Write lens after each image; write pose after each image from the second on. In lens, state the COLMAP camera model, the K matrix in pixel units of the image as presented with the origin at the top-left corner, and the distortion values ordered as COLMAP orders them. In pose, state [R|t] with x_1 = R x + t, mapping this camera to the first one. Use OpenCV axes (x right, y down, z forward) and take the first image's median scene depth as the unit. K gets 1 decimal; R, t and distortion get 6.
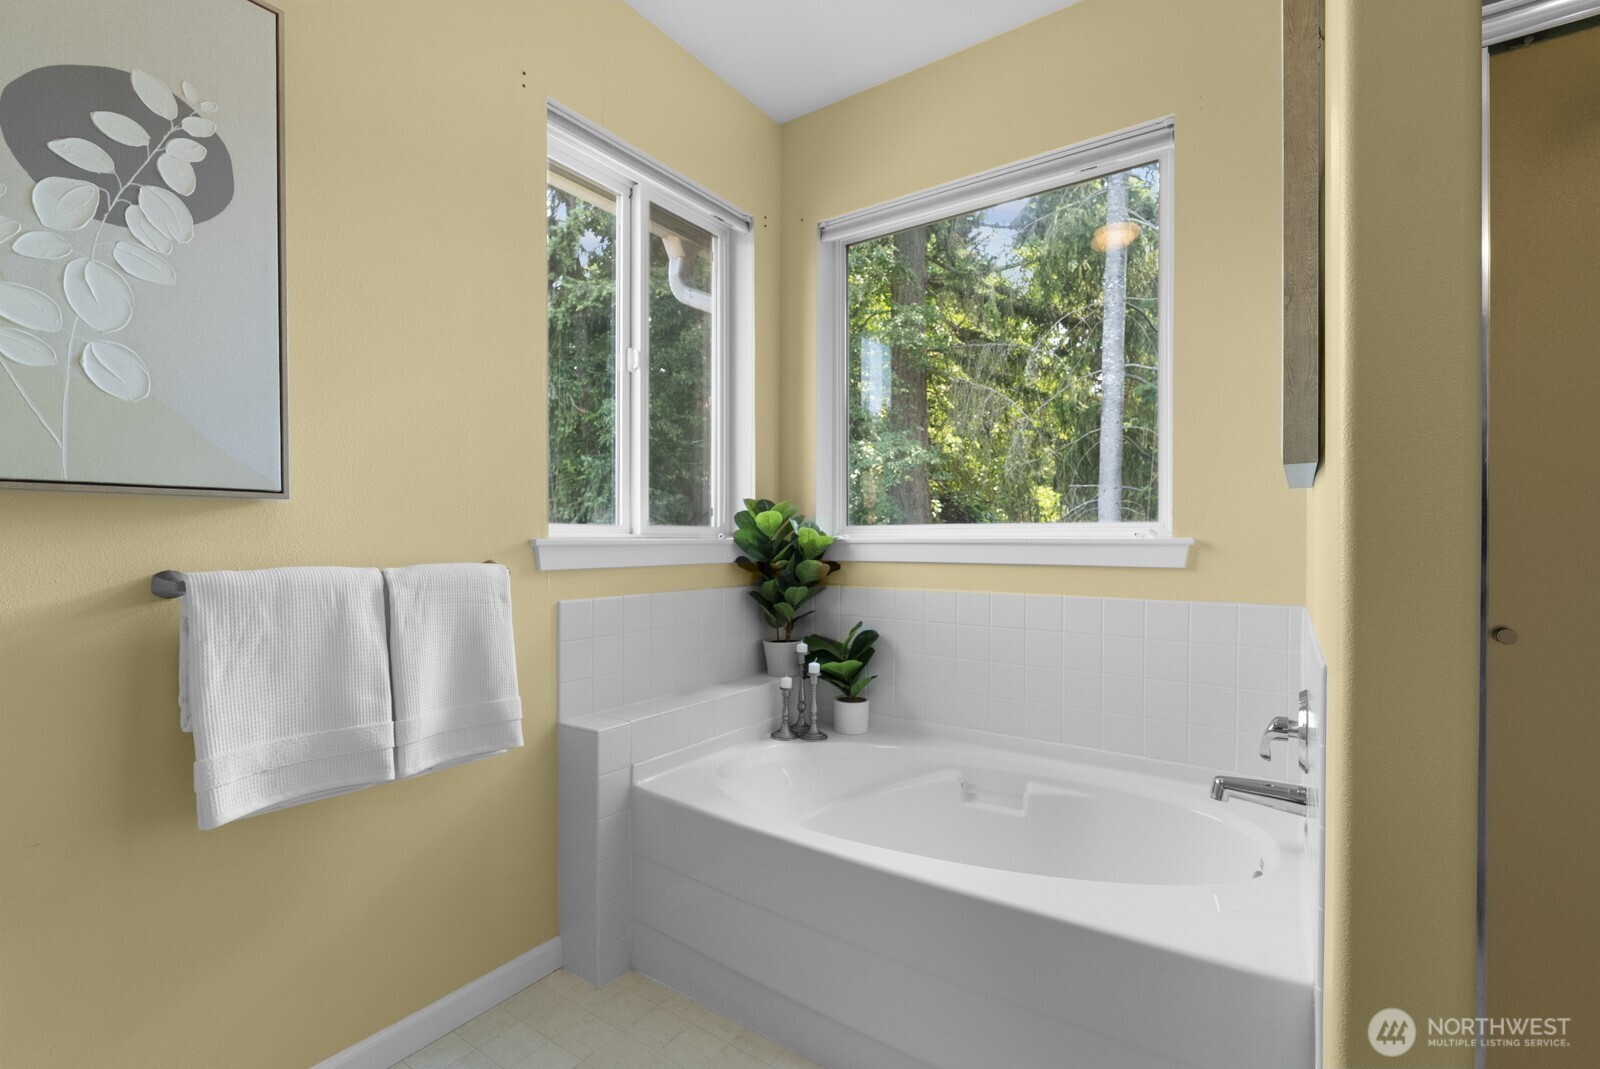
lens RADIAL K [[713.4, 0, 804.2], [0, 713.4, 536.9], [0, 0, 1]] dist [-0.001900, 0.001966]
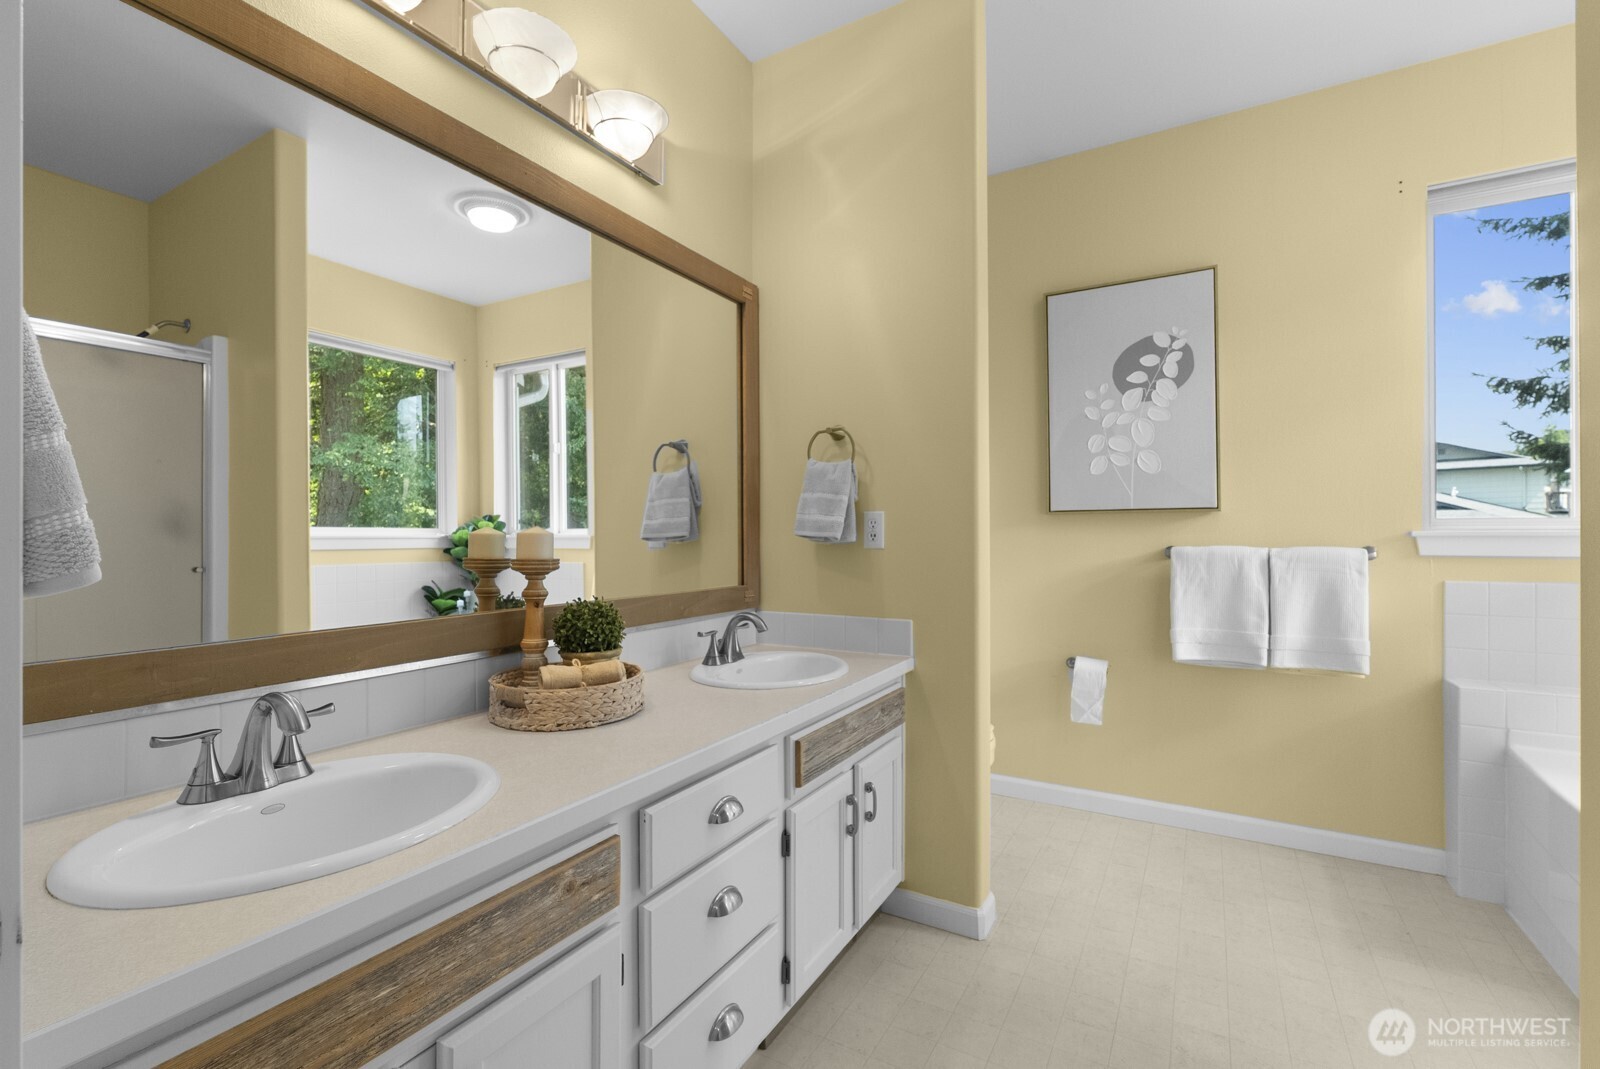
lens RADIAL K [[713.4, 0, 803.6], [0, 713.4, 533.3], [0, 0, 1]] dist [-0.001900, 0.001966]
pose [[0.103078, -0.001307, -0.994672, 1.120718], [0.004242, 0.999991, -0.000875, 0.003874], [0.994664, -0.004130, 0.103082, -0.347095]]
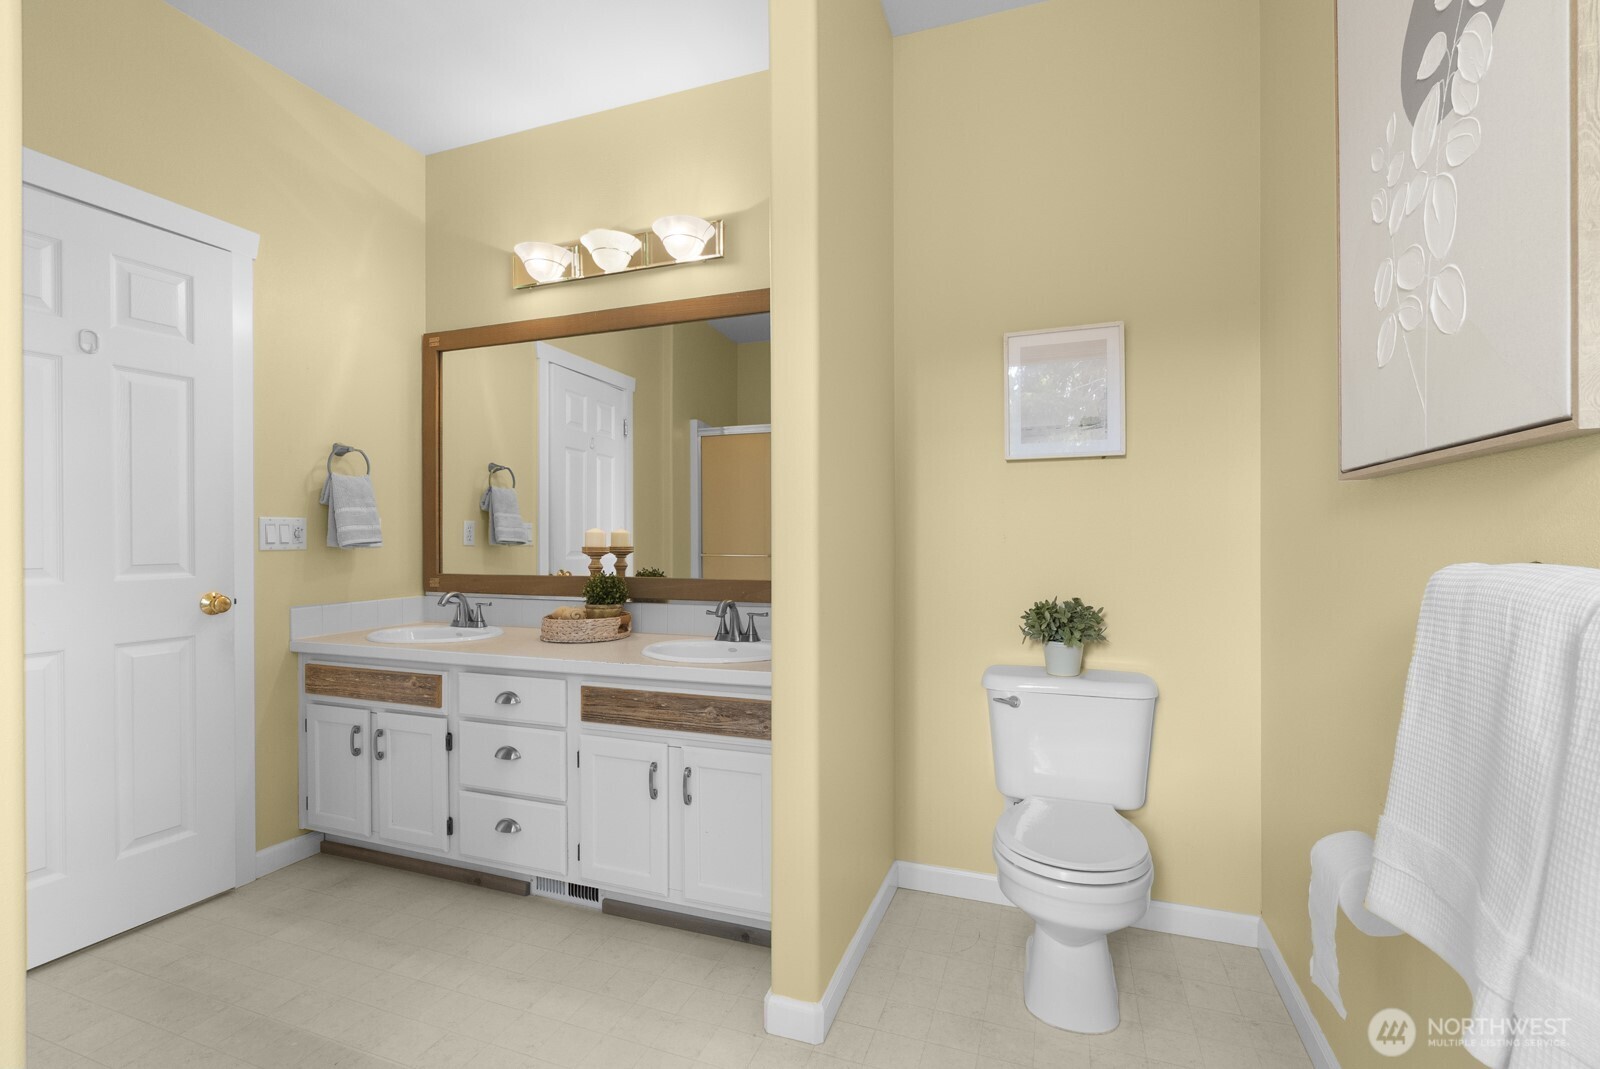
lens RADIAL K [[713.4, 0, 802.1], [0, 713.4, 538.3], [0, 0, 1]] dist [-0.001900, 0.001966]
pose [[-0.964877, 0.008859, -0.262553, -0.056477], [0.009056, 0.999959, 0.000463, 0.020878], [0.262546, -0.001931, -0.964918, 1.352089]]
